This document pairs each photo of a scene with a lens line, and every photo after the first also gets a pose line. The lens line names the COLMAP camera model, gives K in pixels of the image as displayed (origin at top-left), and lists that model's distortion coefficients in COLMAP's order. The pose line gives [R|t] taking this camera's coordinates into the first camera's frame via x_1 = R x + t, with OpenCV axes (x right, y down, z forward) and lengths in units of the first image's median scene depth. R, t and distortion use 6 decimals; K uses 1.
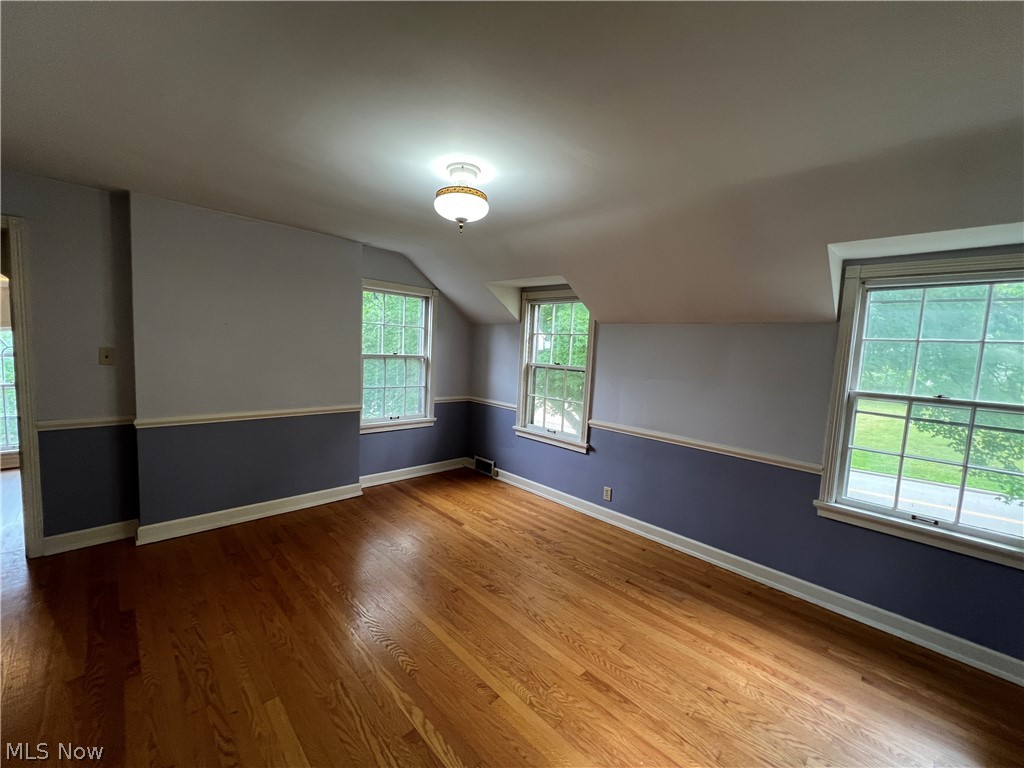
lens RADIAL K [[409.5, 0, 505.4], [0, 409.5, 386.4], [0, 0, 1]] dist [0.000765, -0.000081]
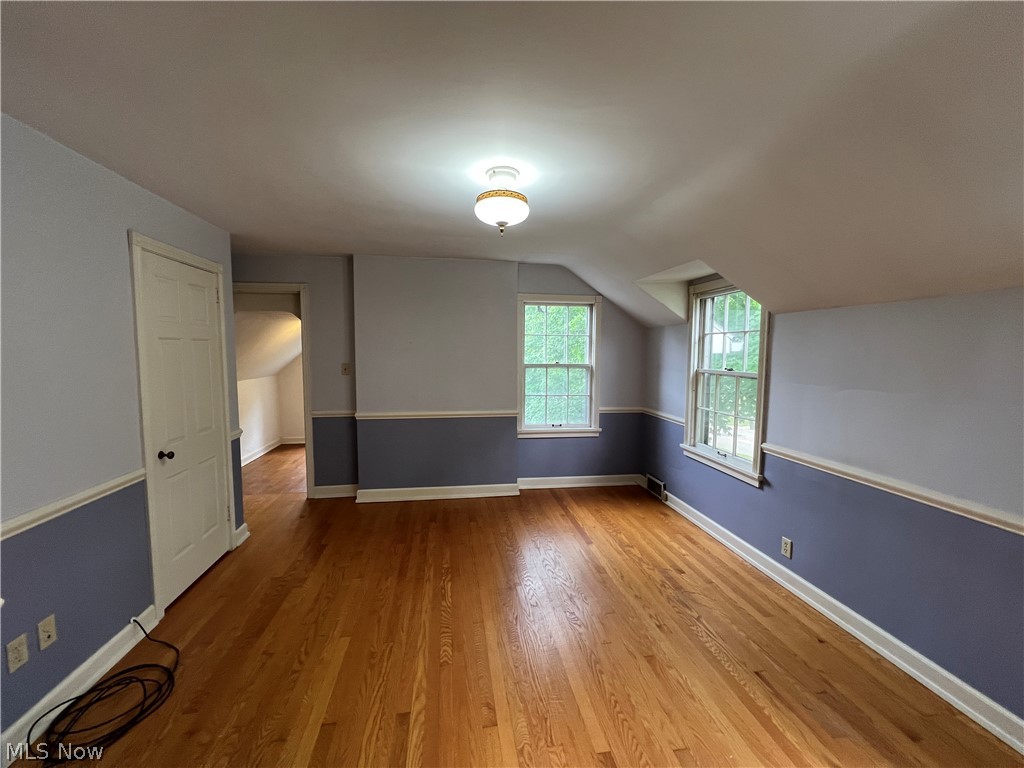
lens RADIAL K [[409.5, 0, 511.4], [0, 409.5, 383.6], [0, 0, 1]] dist [0.000765, -0.000081]
pose [[0.810835, 0.002253, -0.585271, 0.288854], [-0.022464, 0.999376, -0.027273, 0.004091], [0.584844, 0.035261, 0.810379, 0.125327]]
